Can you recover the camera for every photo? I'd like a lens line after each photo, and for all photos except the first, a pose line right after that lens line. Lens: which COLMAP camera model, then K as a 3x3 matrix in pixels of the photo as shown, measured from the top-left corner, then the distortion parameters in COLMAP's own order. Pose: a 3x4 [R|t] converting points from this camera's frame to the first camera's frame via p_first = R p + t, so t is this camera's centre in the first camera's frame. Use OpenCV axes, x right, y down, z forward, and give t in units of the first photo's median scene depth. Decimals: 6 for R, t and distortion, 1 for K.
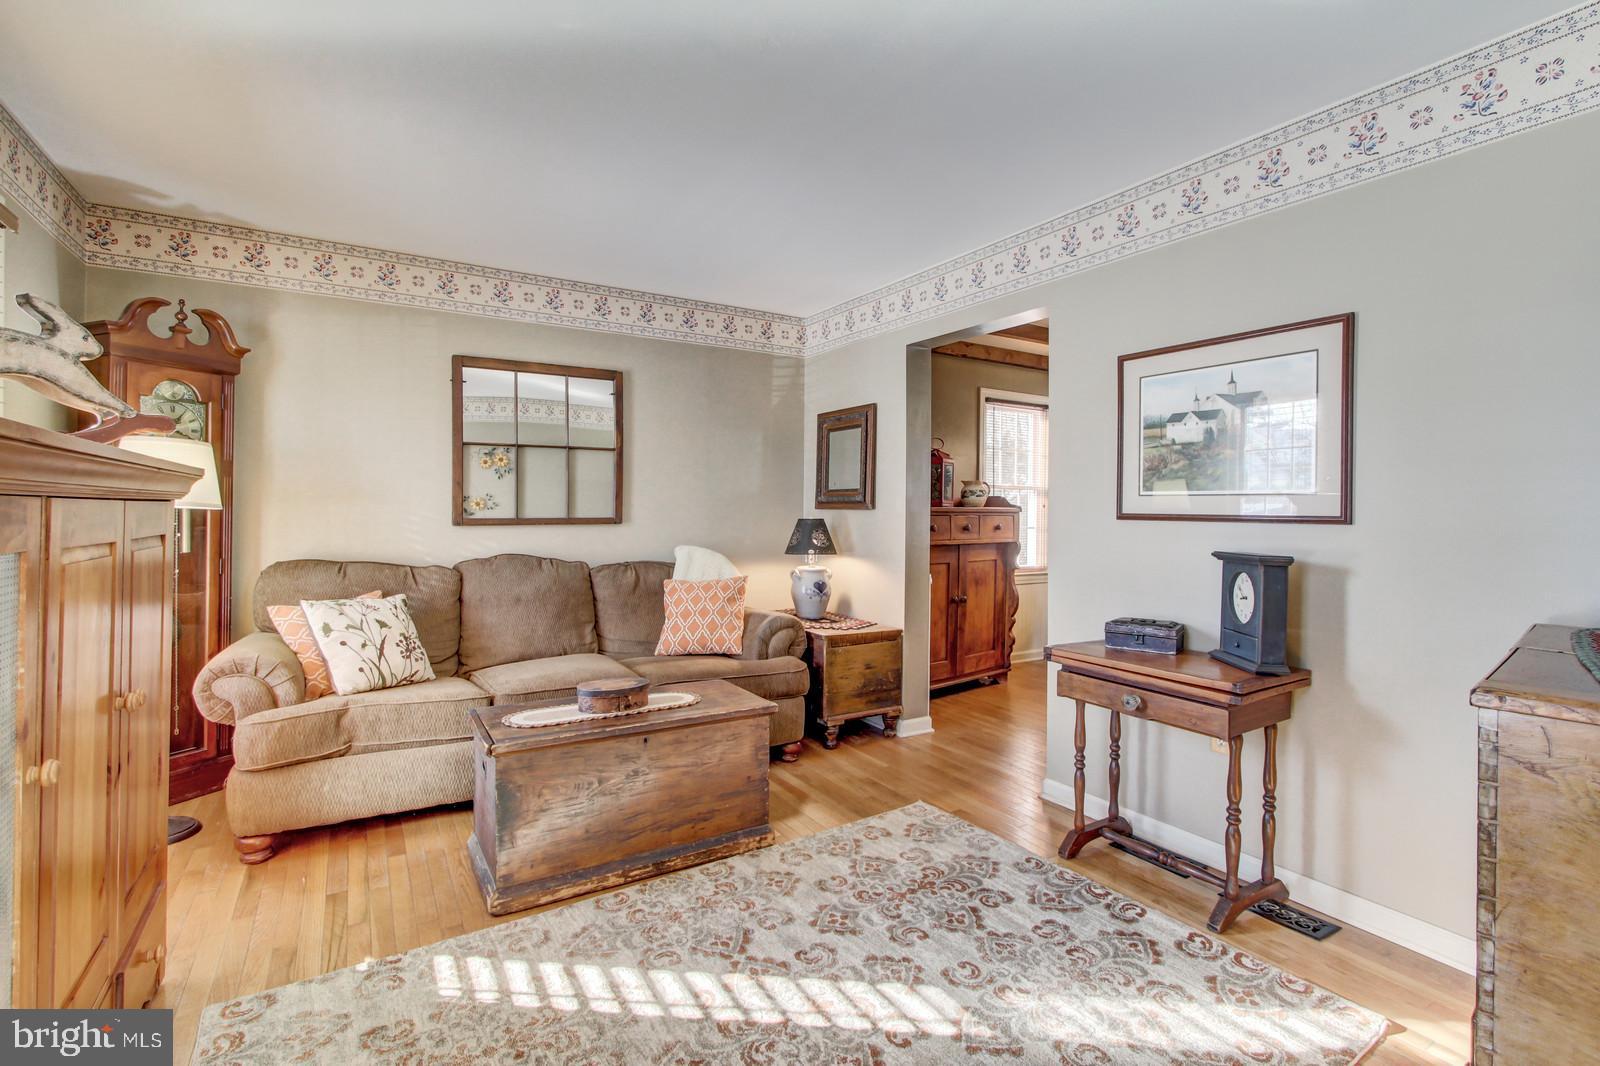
lens RADIAL K [[739.0, 0, 796.7], [0, 739.0, 517.4], [0, 0, 1]] dist [0.008567, 0.000523]
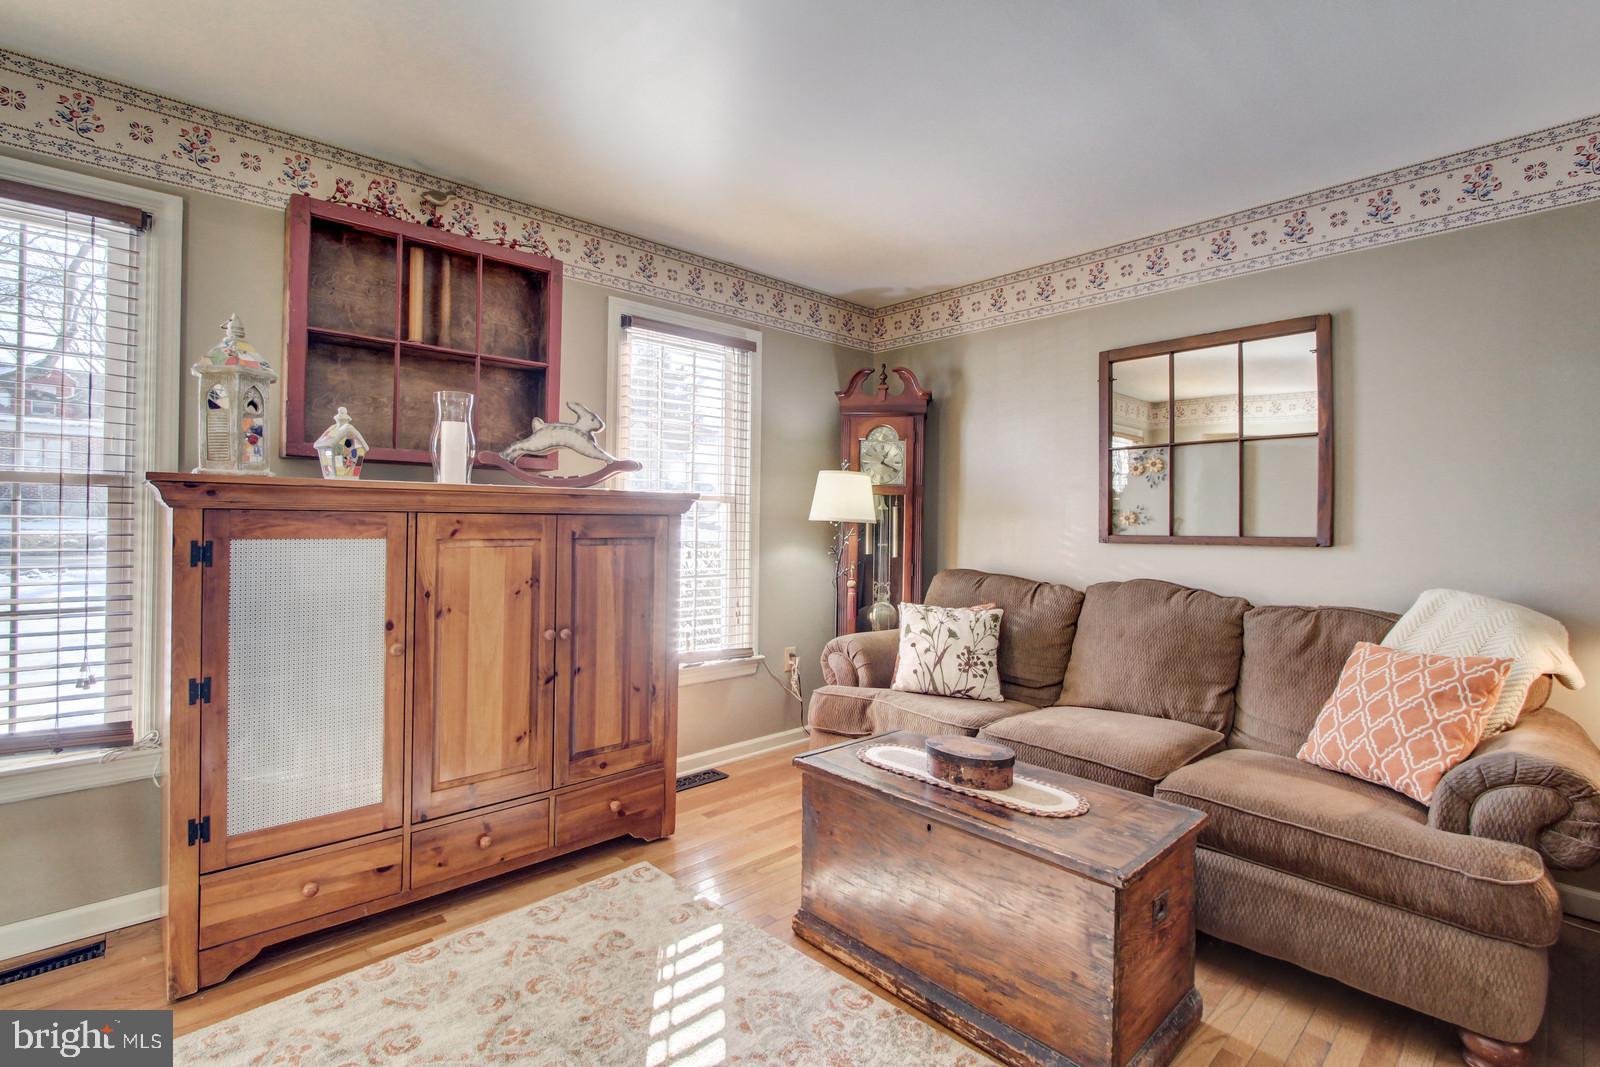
lens RADIAL K [[736.4, 0, 805.8], [0, 736.4, 515.3], [0, 0, 1]] dist [-0.016850, 0.001654]
pose [[0.215331, -0.013694, -0.976445, 0.333795], [-0.016157, 0.999715, -0.017584, -0.000579], [0.976408, 0.019563, 0.215048, 0.475868]]
